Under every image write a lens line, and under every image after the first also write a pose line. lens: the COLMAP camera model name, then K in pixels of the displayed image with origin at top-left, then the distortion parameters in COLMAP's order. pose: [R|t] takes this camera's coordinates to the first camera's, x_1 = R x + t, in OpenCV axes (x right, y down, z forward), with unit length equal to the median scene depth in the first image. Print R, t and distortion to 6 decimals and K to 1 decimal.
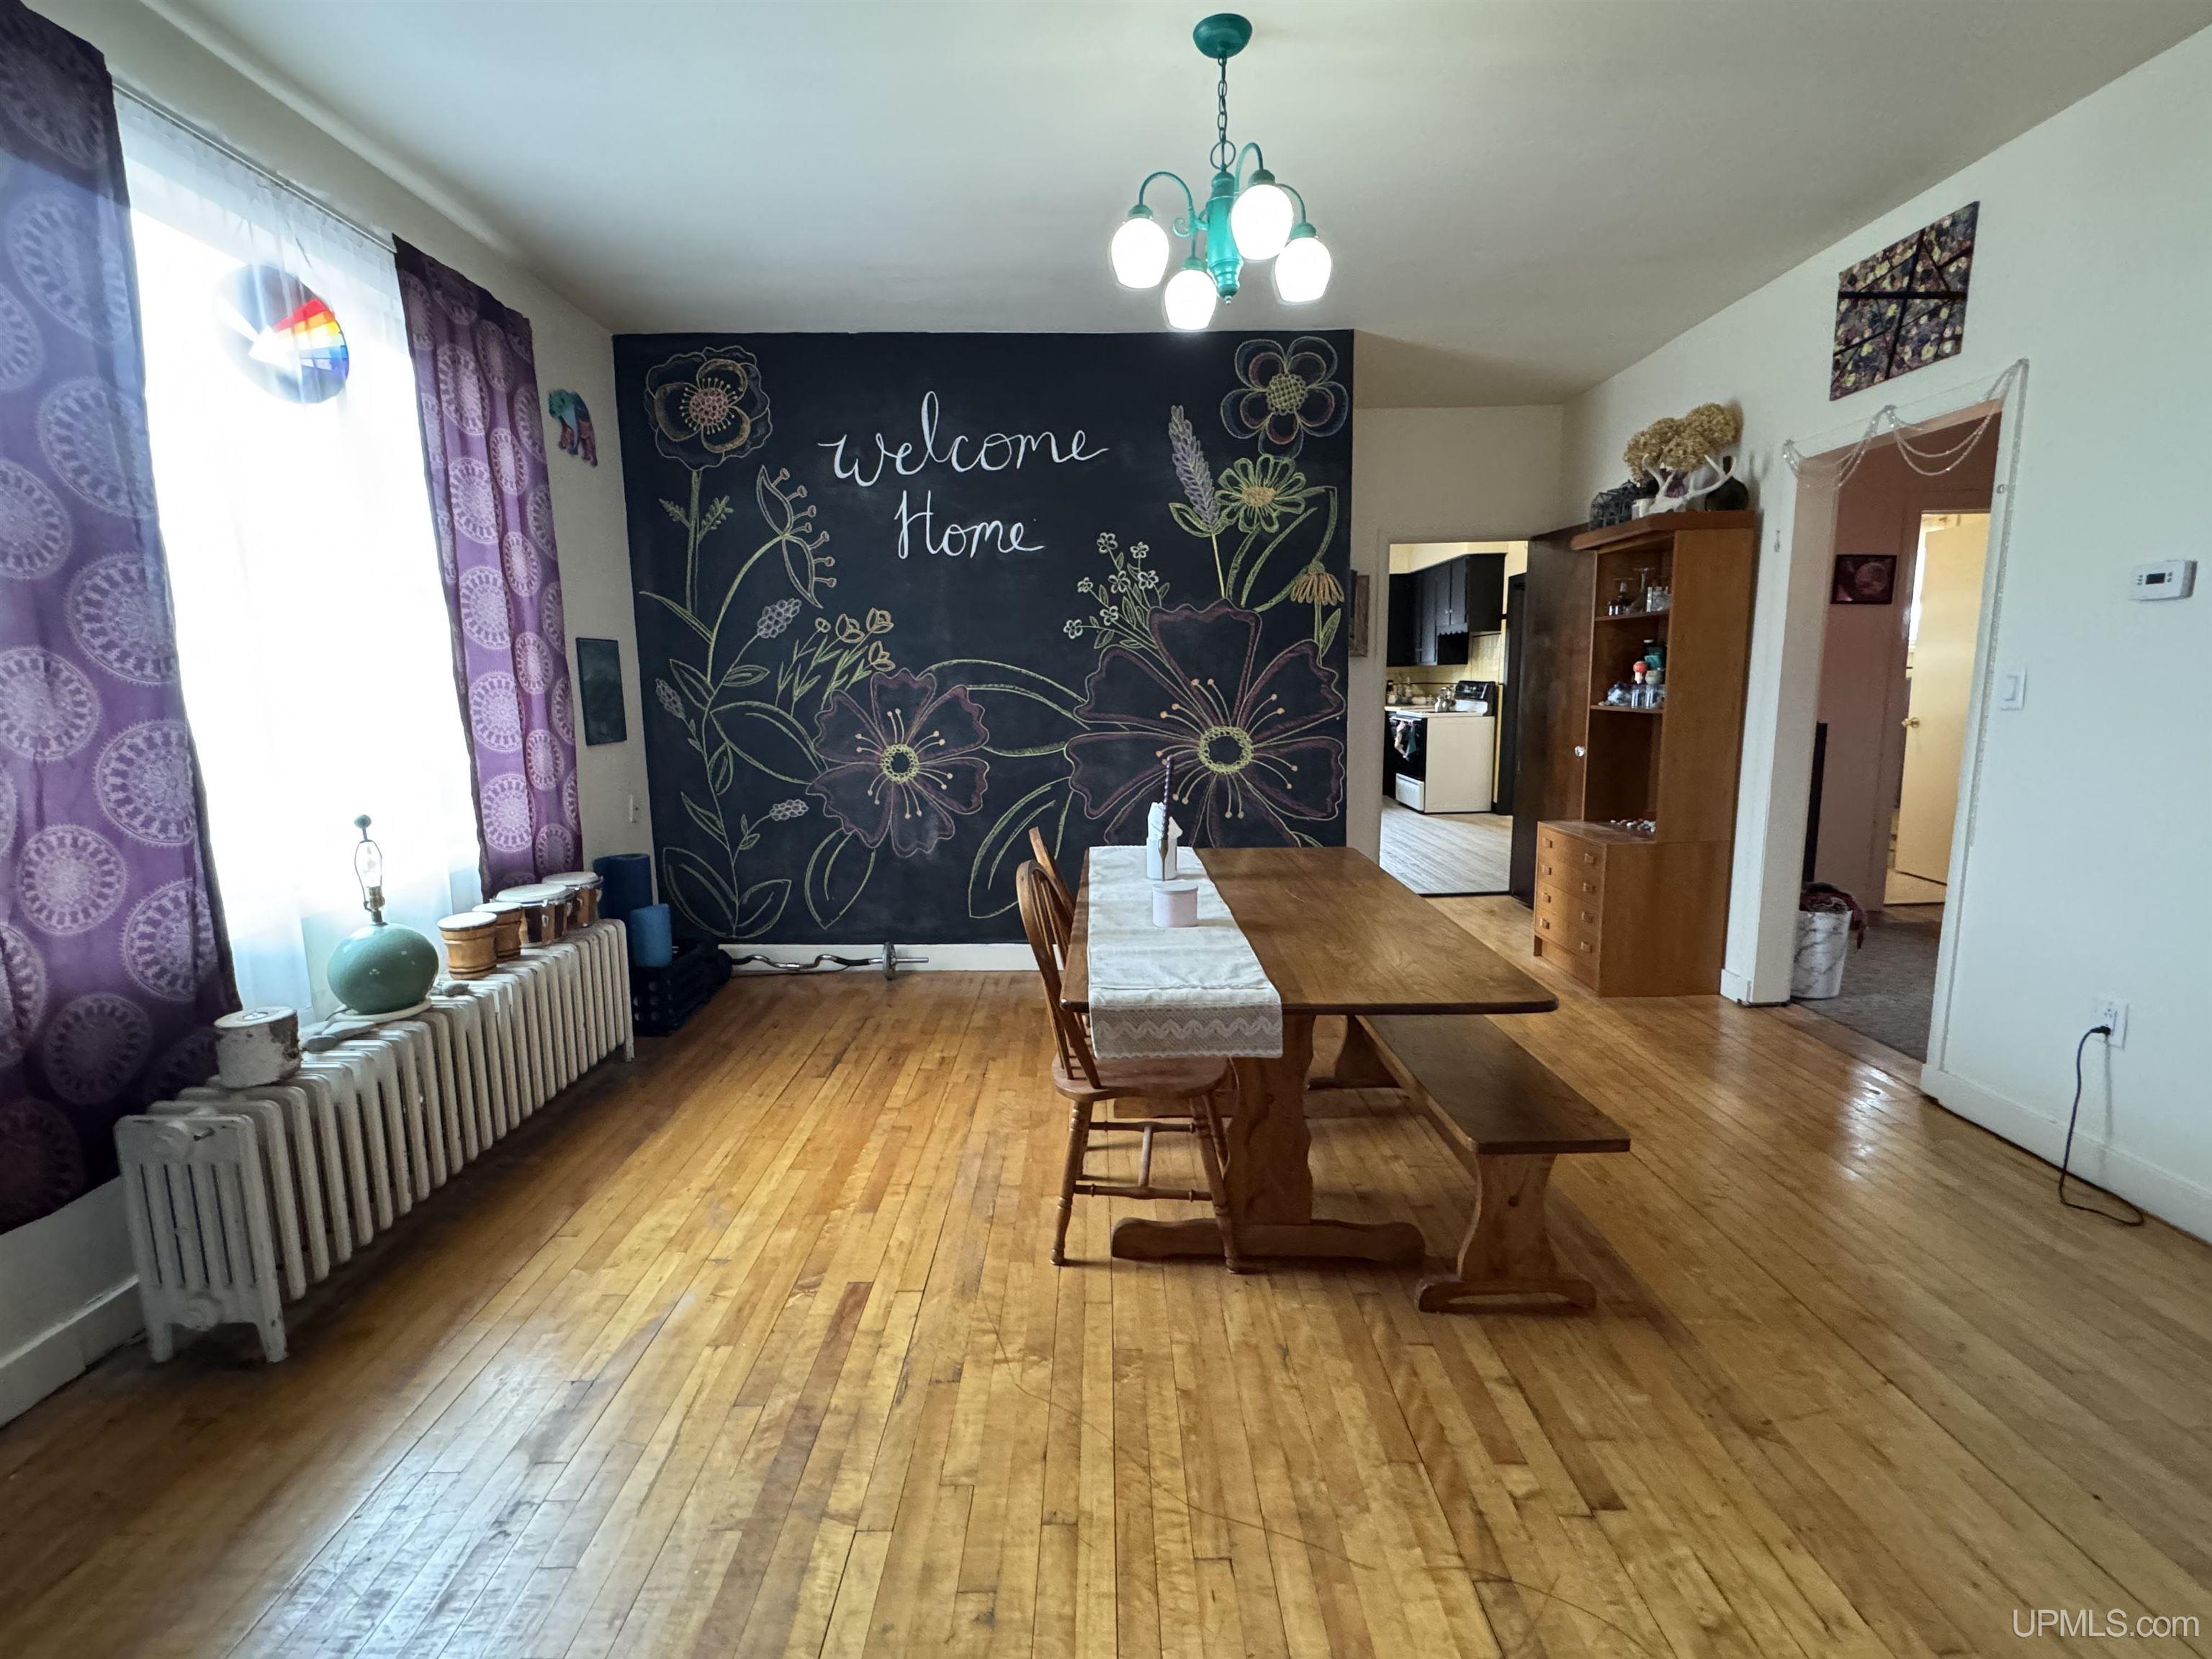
lens RADIAL K [[987.9, 0, 1109.6], [0, 987.9, 829.7], [0, 0, 1]] dist [-0.000173, -0.000339]
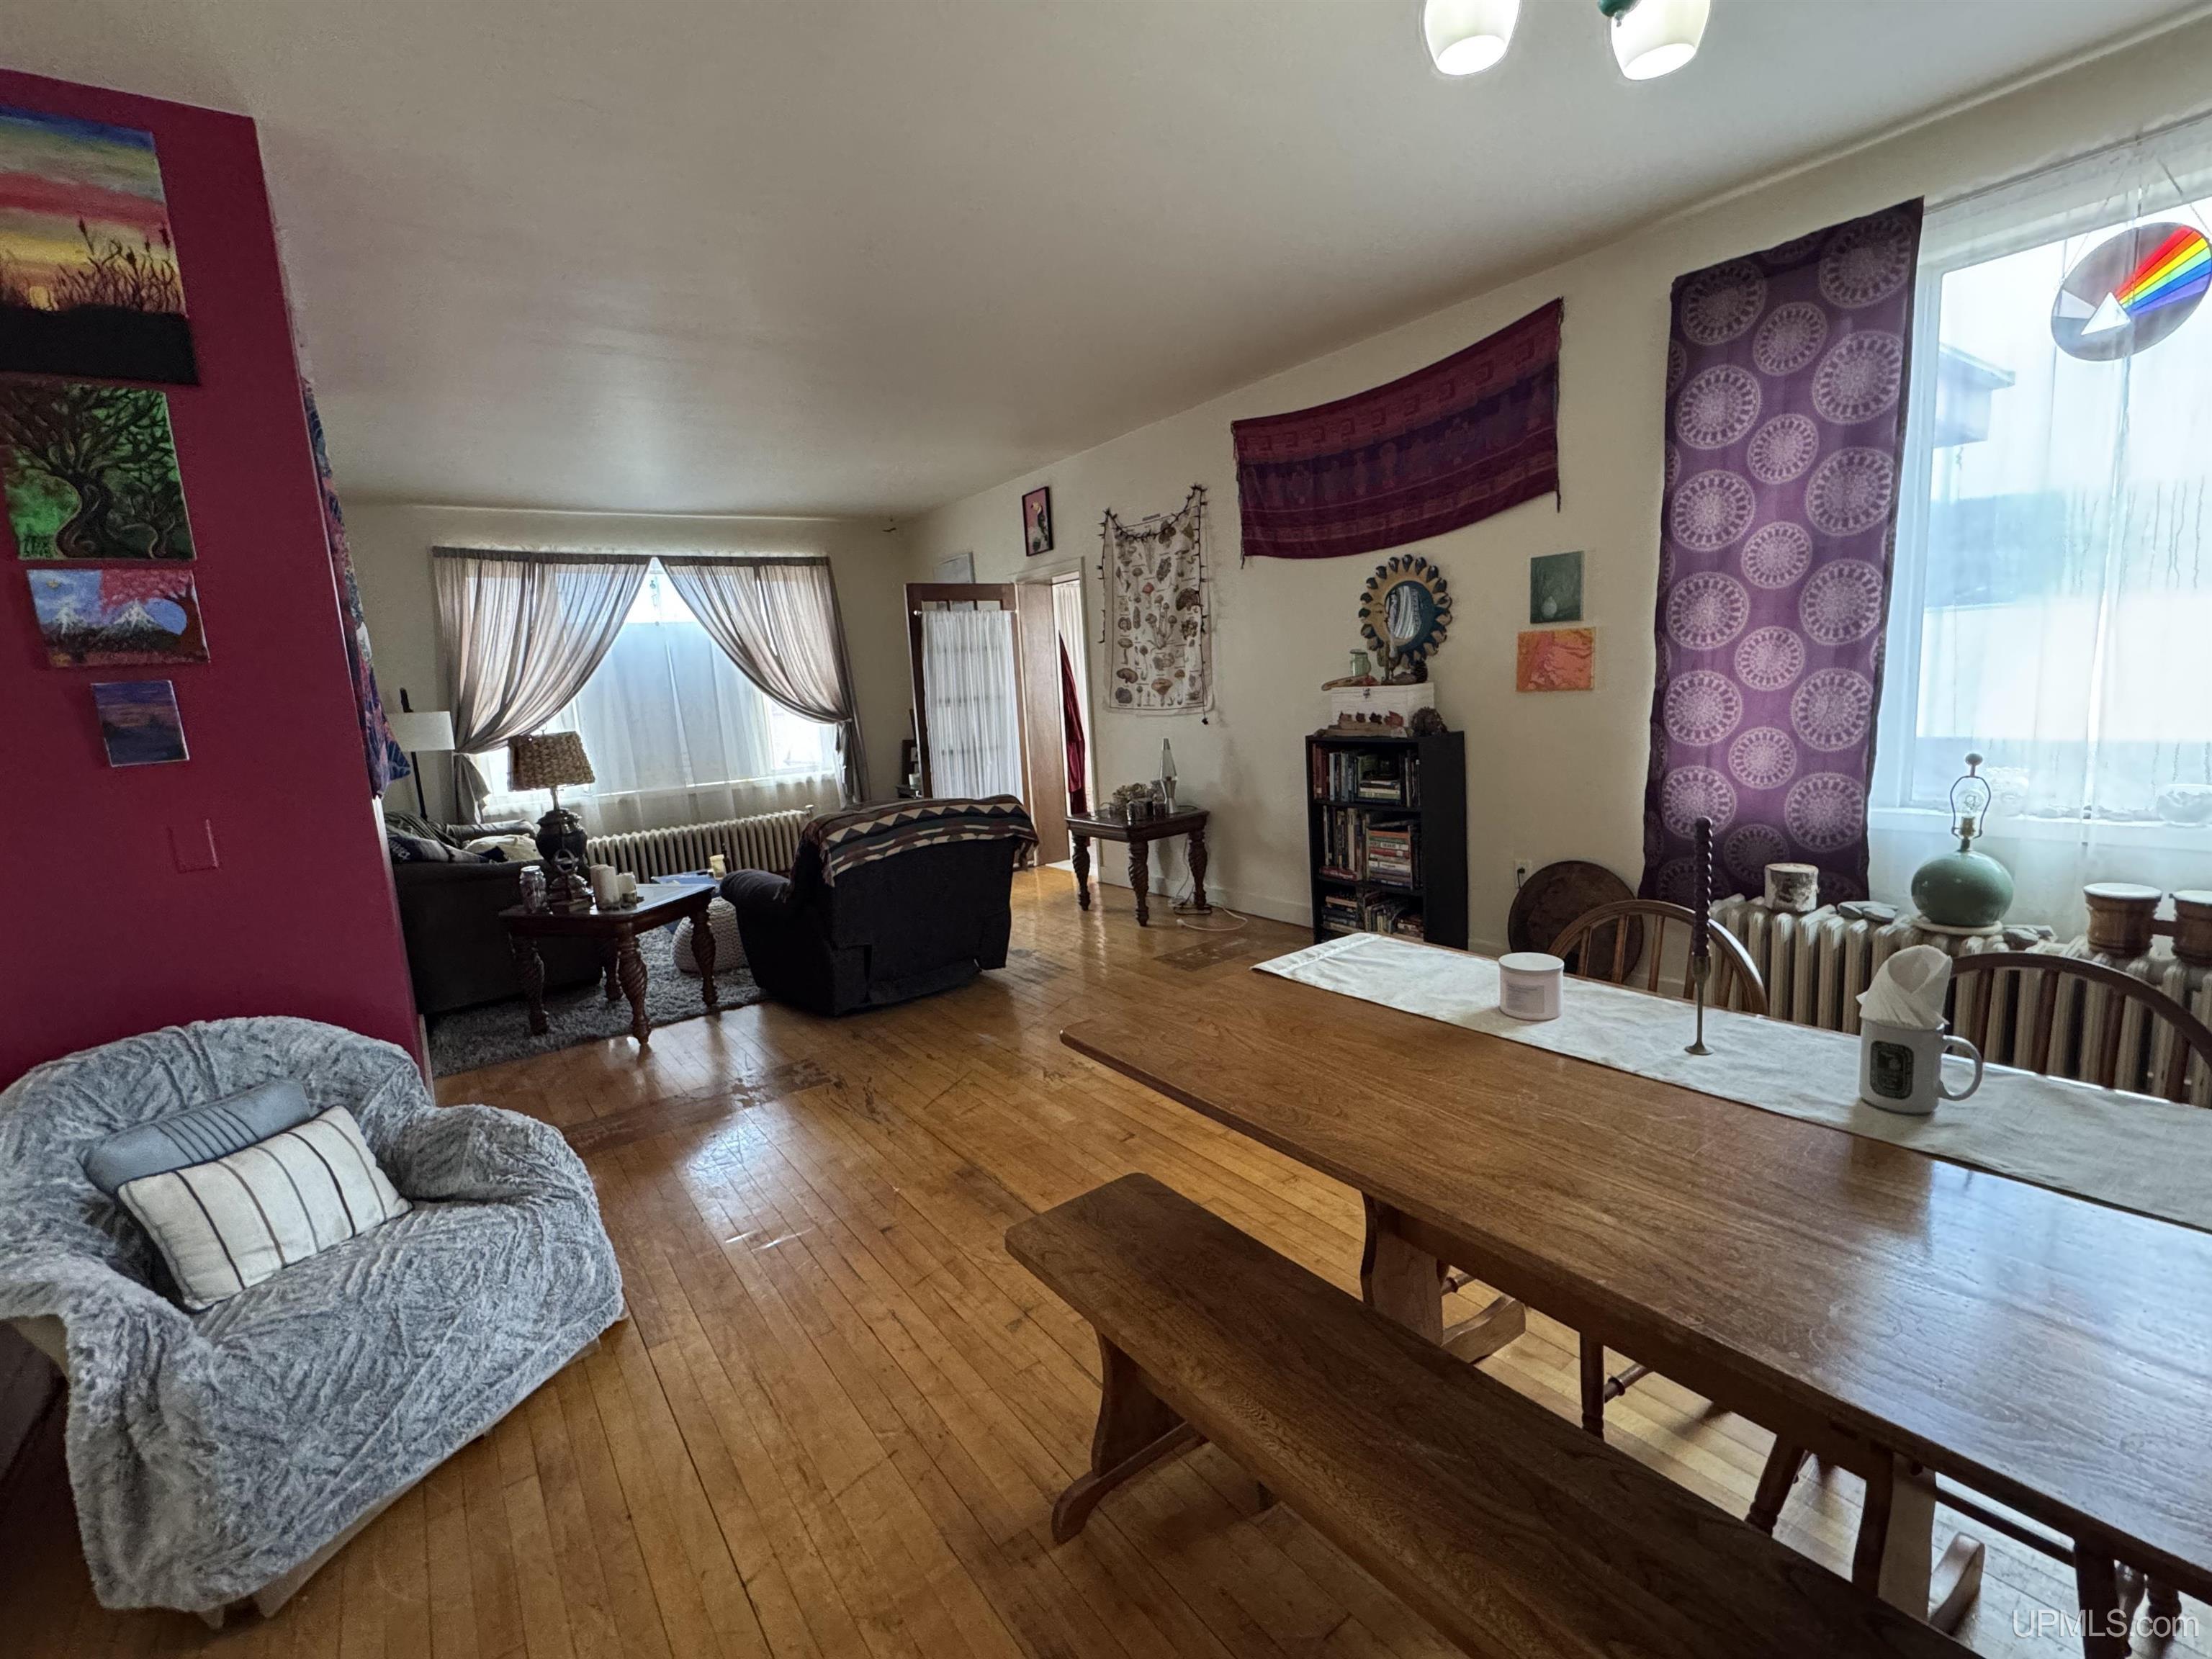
lens RADIAL K [[987.9, 0, 1106.0], [0, 987.9, 827.7], [0, 0, 1]] dist [-0.000173, -0.000339]
pose [[-0.811735, 0.152079, -0.563878, 0.863274], [-0.015622, 0.959502, 0.281268, -0.288560], [0.583817, 0.237124, -0.776485, 1.602764]]
